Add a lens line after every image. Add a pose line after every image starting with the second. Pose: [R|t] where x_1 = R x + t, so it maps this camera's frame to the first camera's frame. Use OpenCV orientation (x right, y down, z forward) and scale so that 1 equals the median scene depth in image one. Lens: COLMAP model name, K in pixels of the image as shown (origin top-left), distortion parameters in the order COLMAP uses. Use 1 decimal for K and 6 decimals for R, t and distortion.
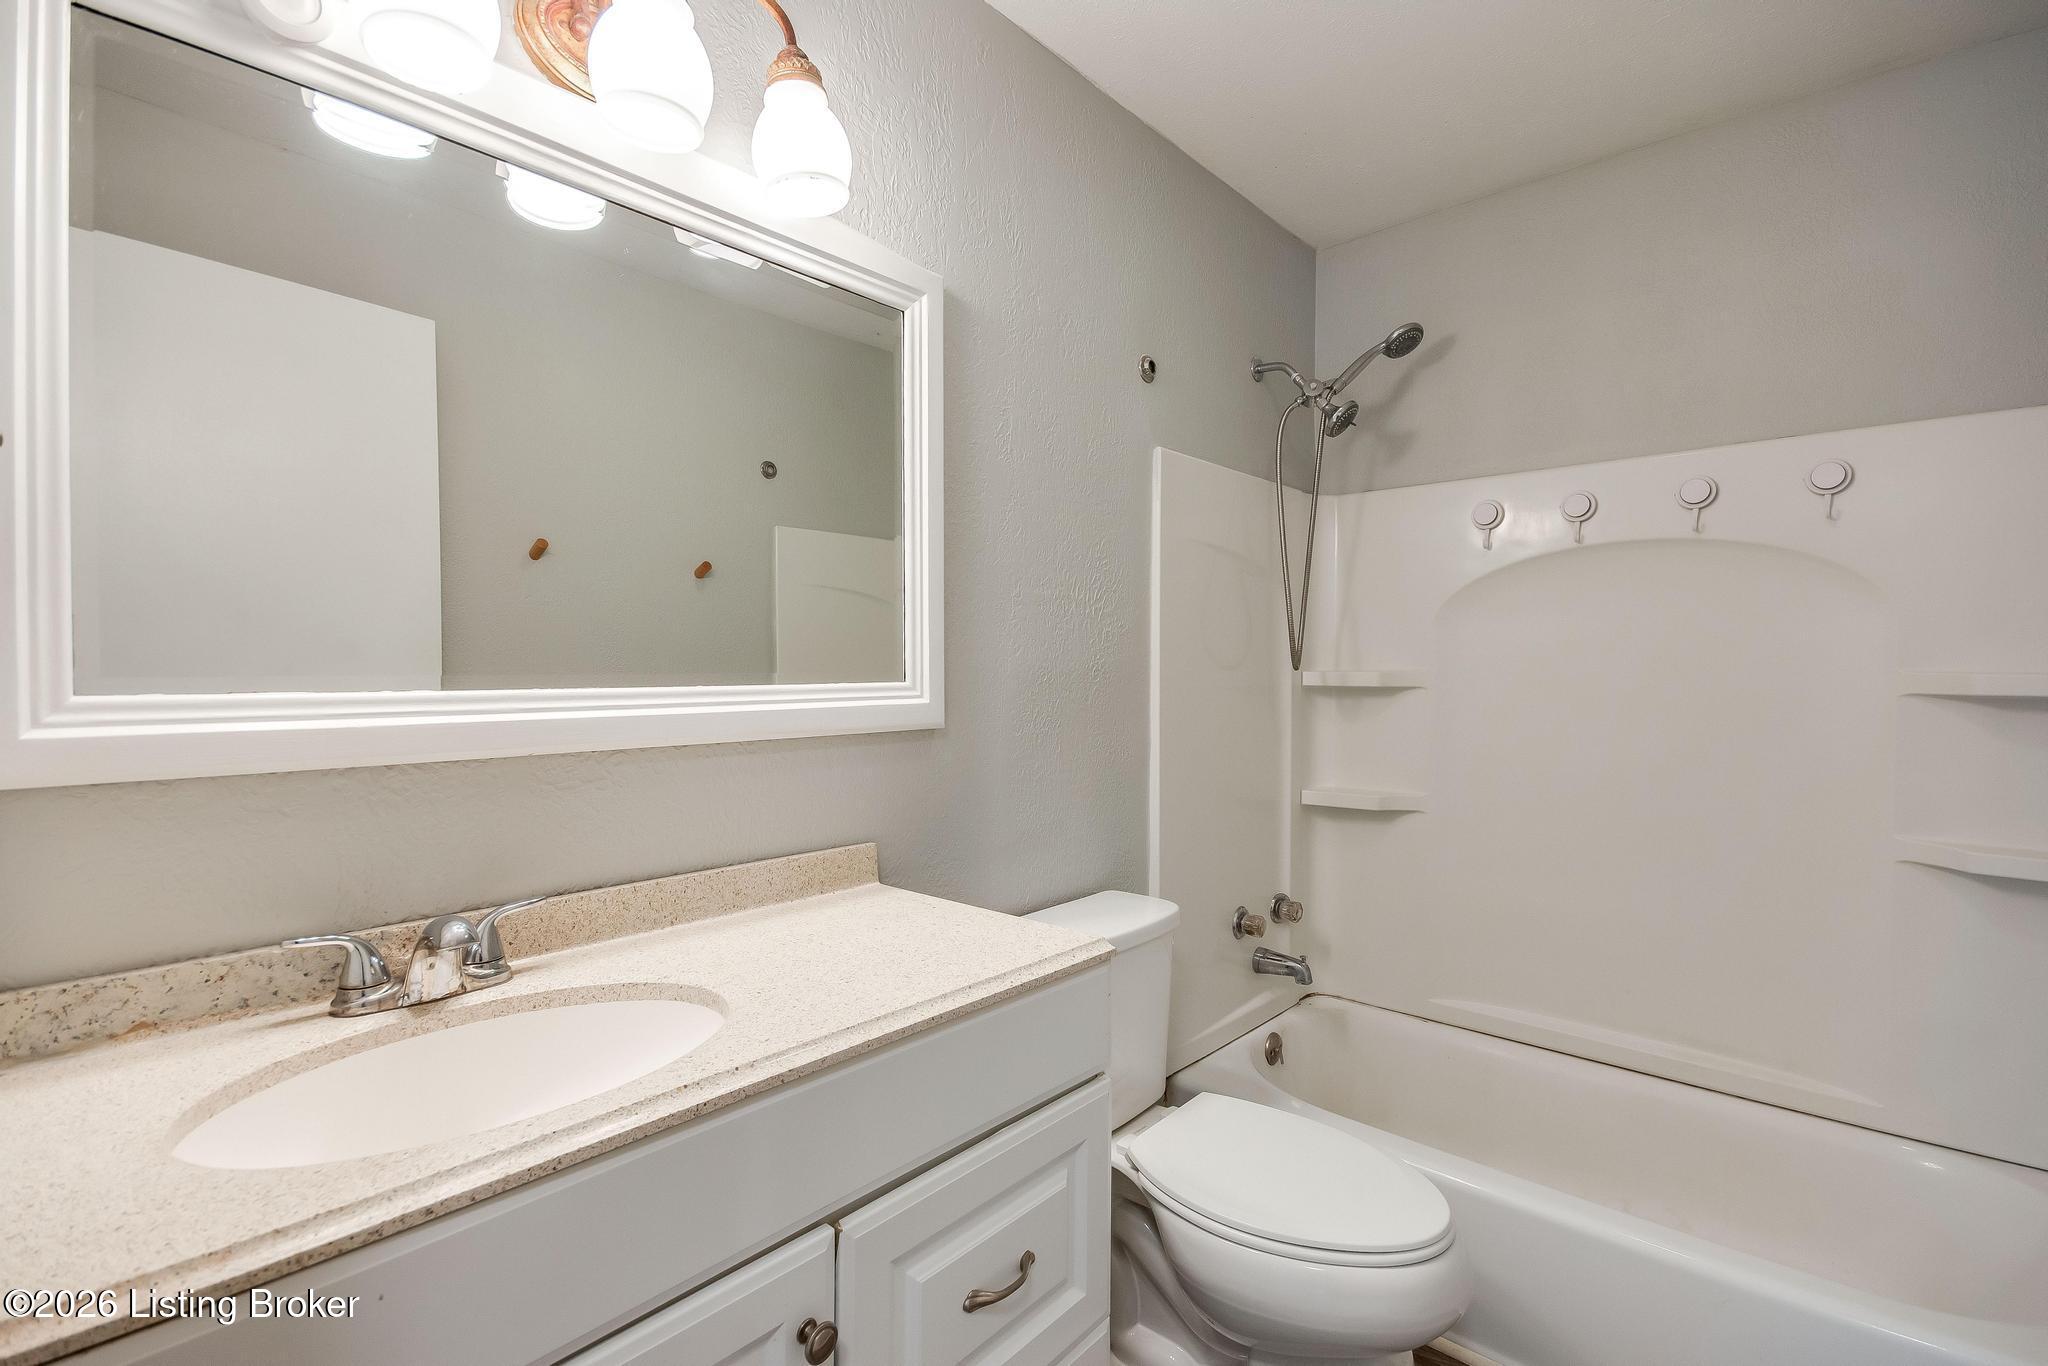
lens RADIAL K [[898.9, 0, 1023.7], [0, 898.9, 695.4], [0, 0, 1]] dist [0.024551, -0.016683]
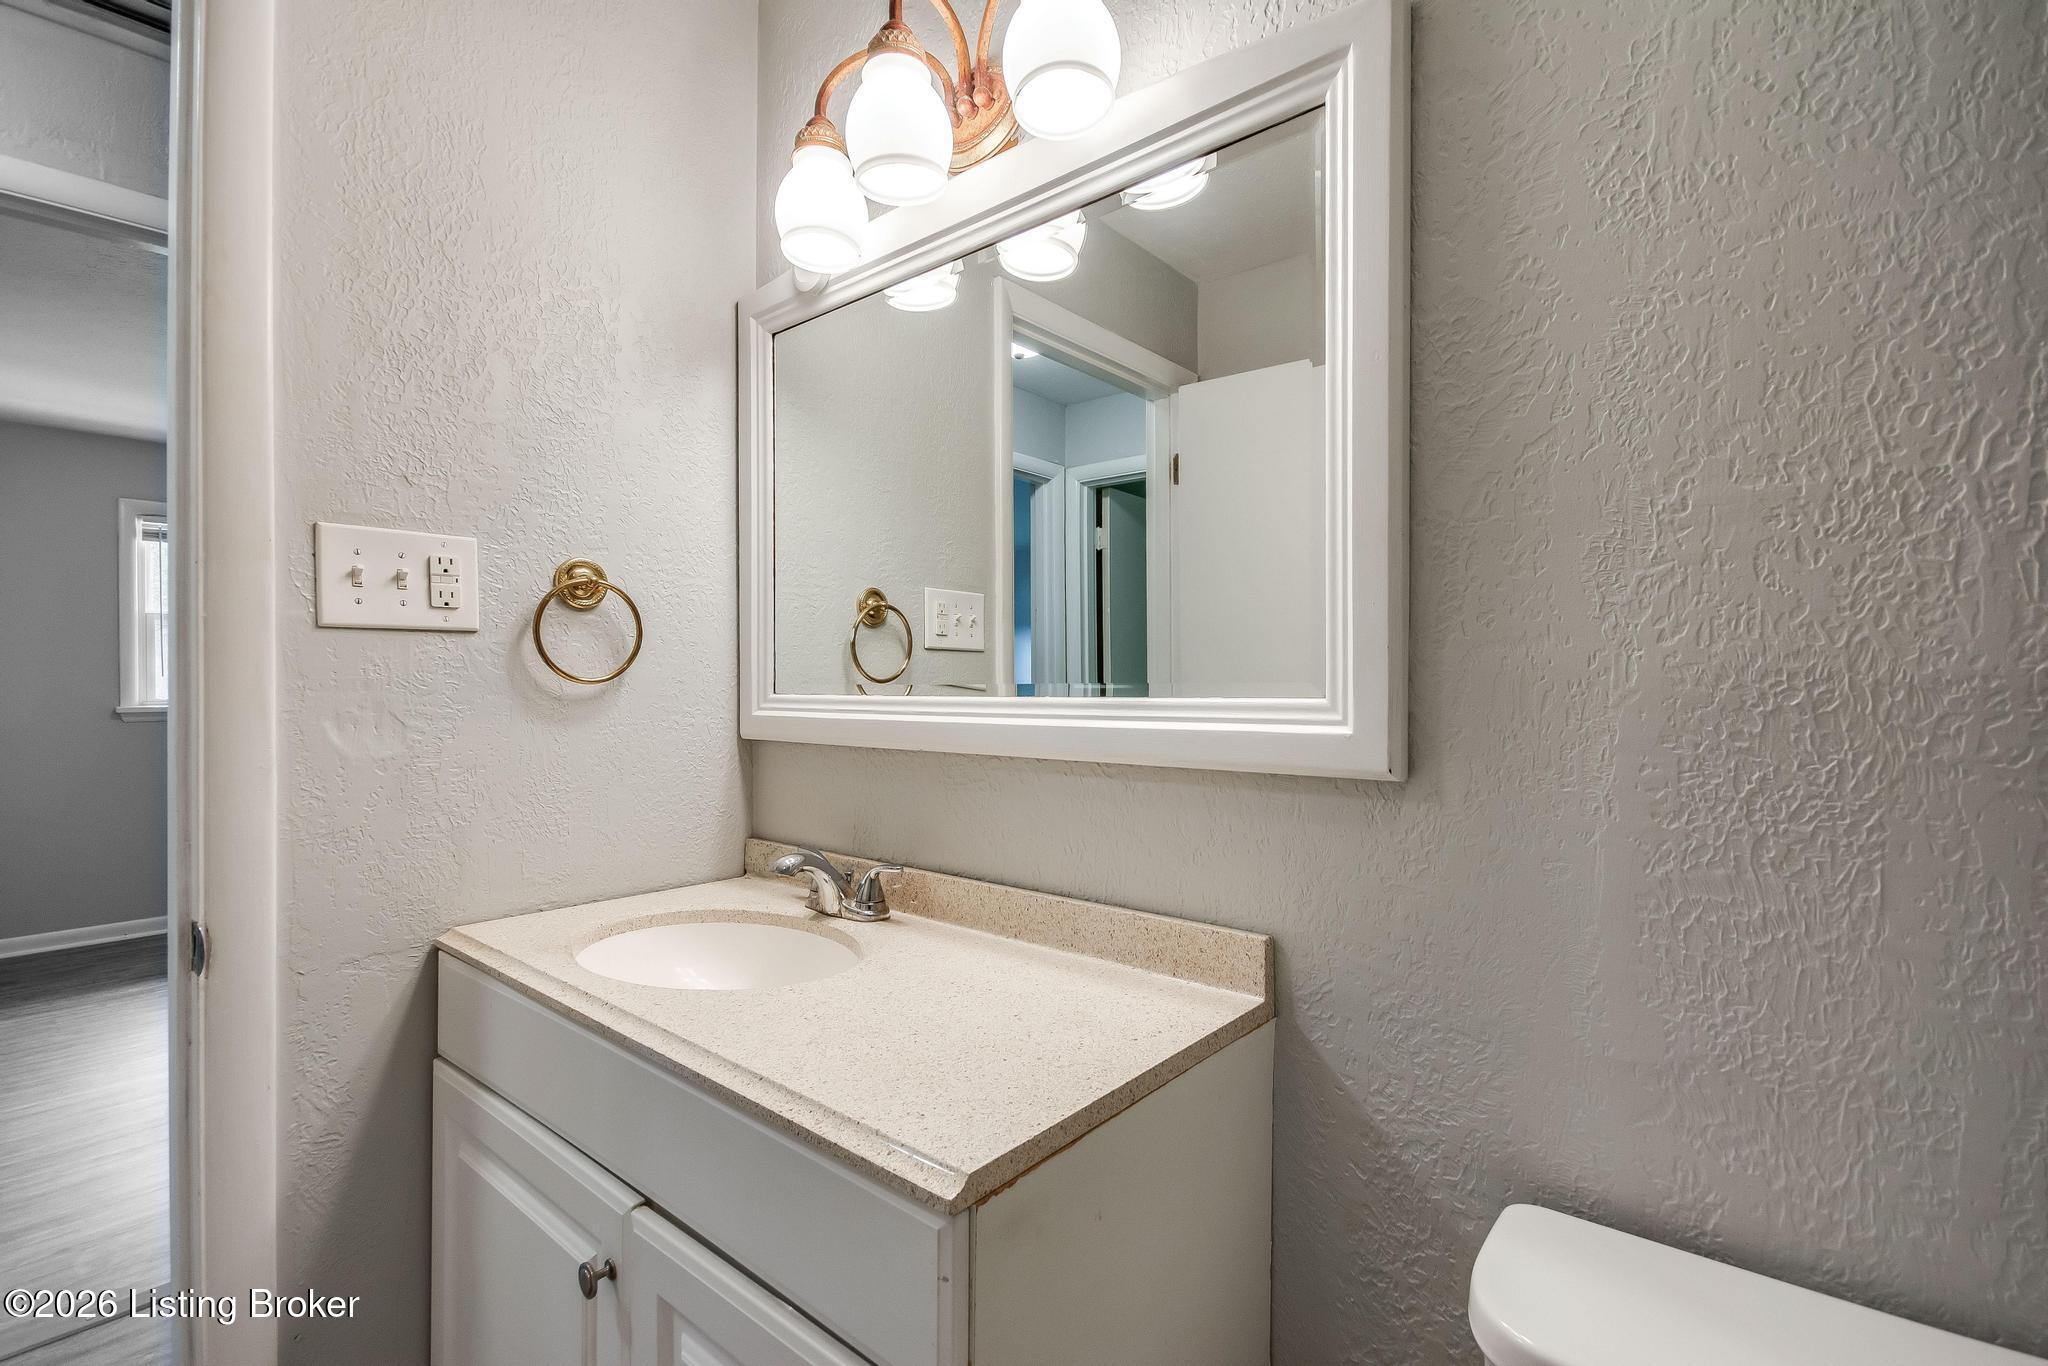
lens RADIAL K [[909.9, 0, 1031.1], [0, 909.9, 691.6], [0, 0, 1]] dist [0.021351, -0.016153]
pose [[0.050904, 0.007745, -0.998674, 0.498317], [-0.029013, 0.999559, 0.006273, -0.018044], [0.998282, 0.028655, 0.051107, 0.788965]]
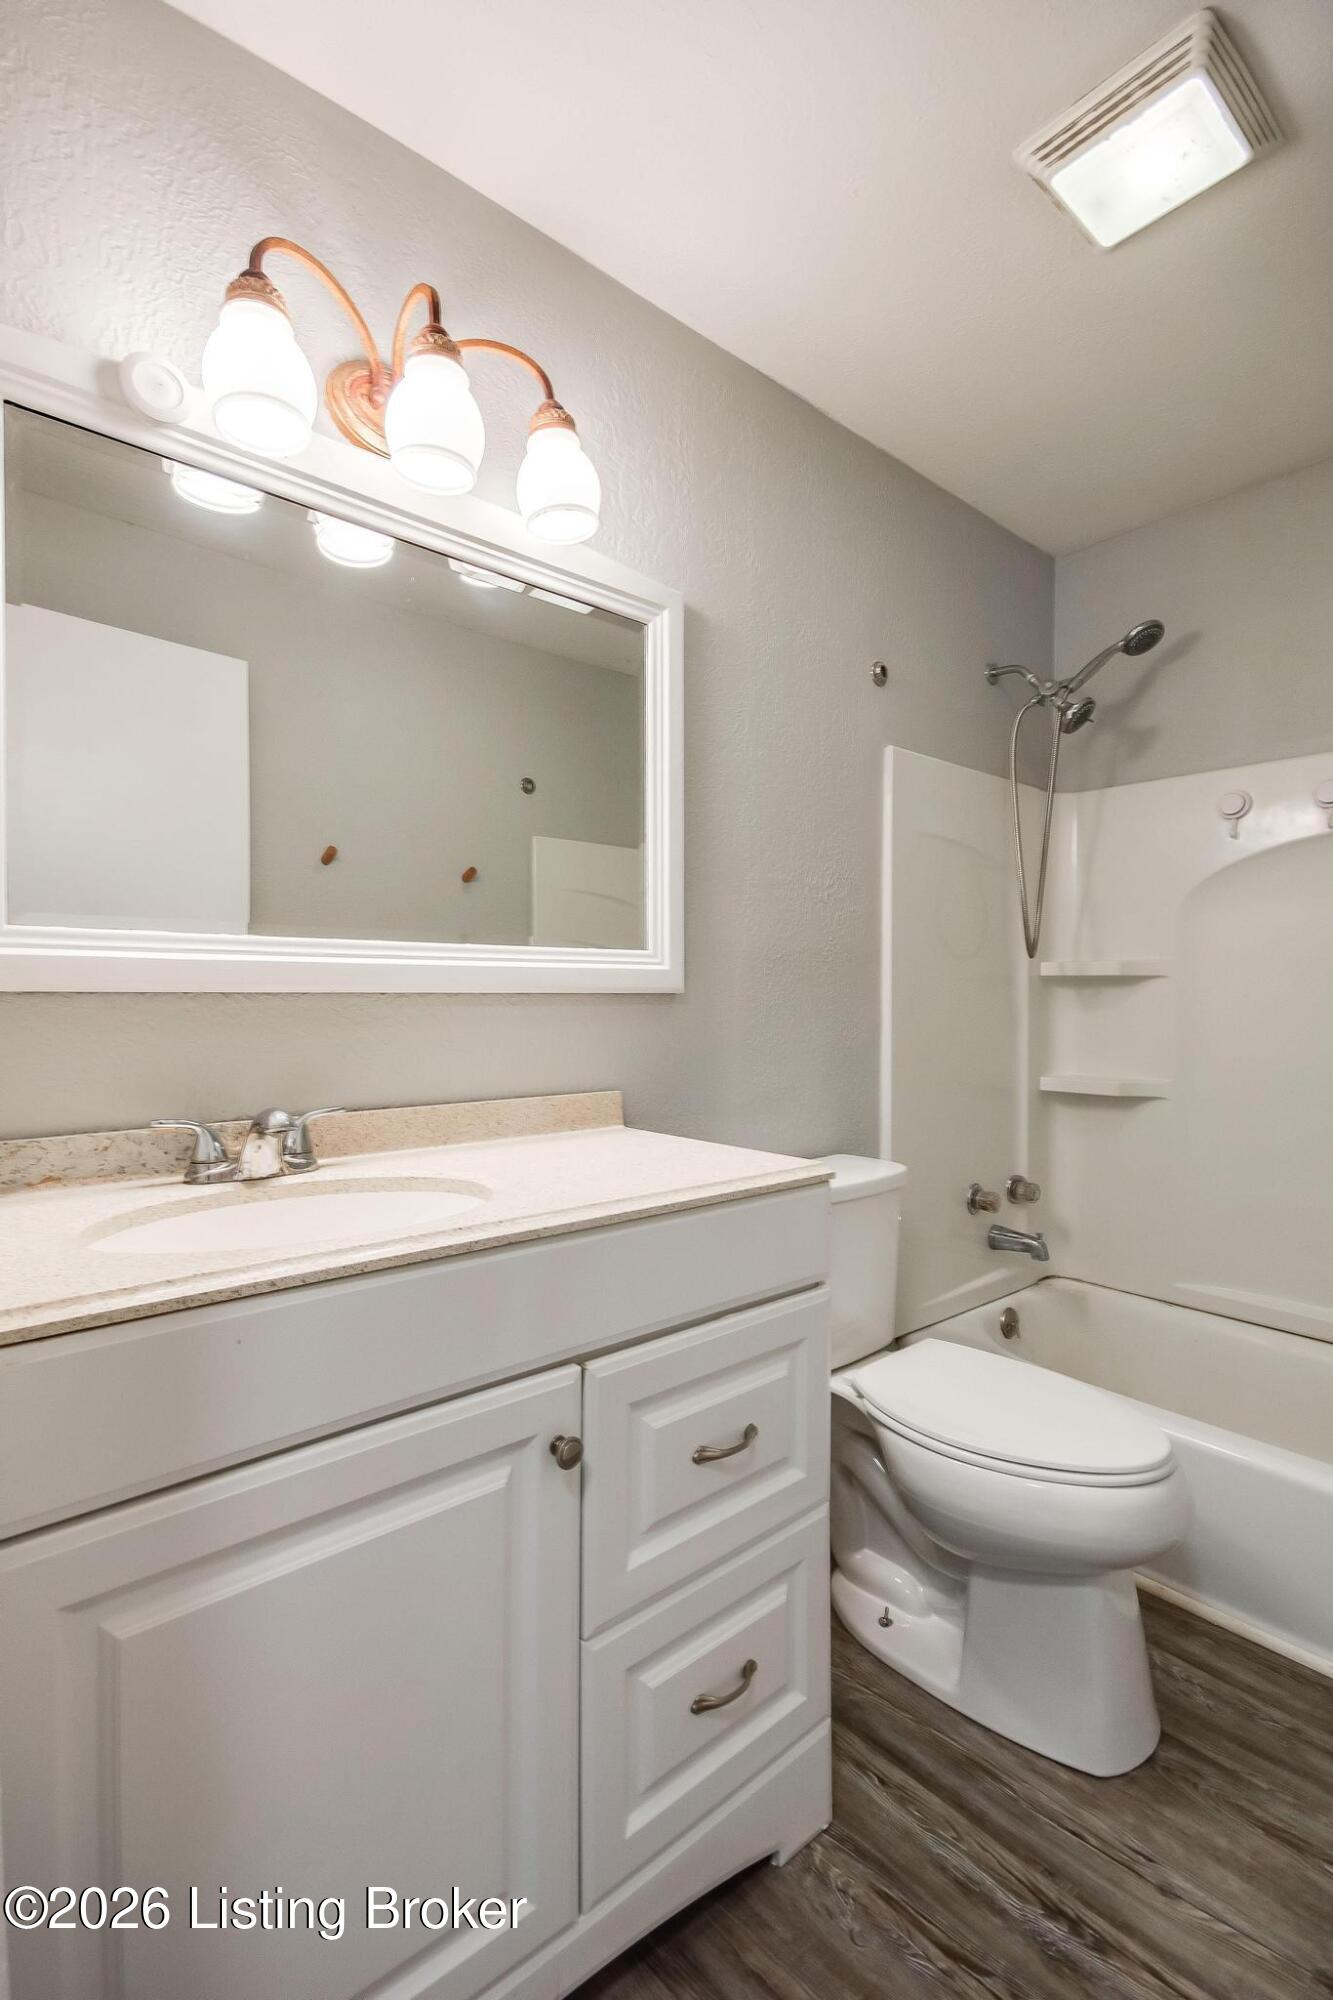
lens RADIAL K [[888.6, 0, 664.7], [0, 888.6, 986.8], [0, 0, 1]] dist [0.021351, -0.016153]
pose [[0.992639, -0.005698, -0.120974, 0.023882], [0.001072, 0.999267, -0.038275, 0.078954], [0.121103, 0.037864, 0.991917, -0.087943]]
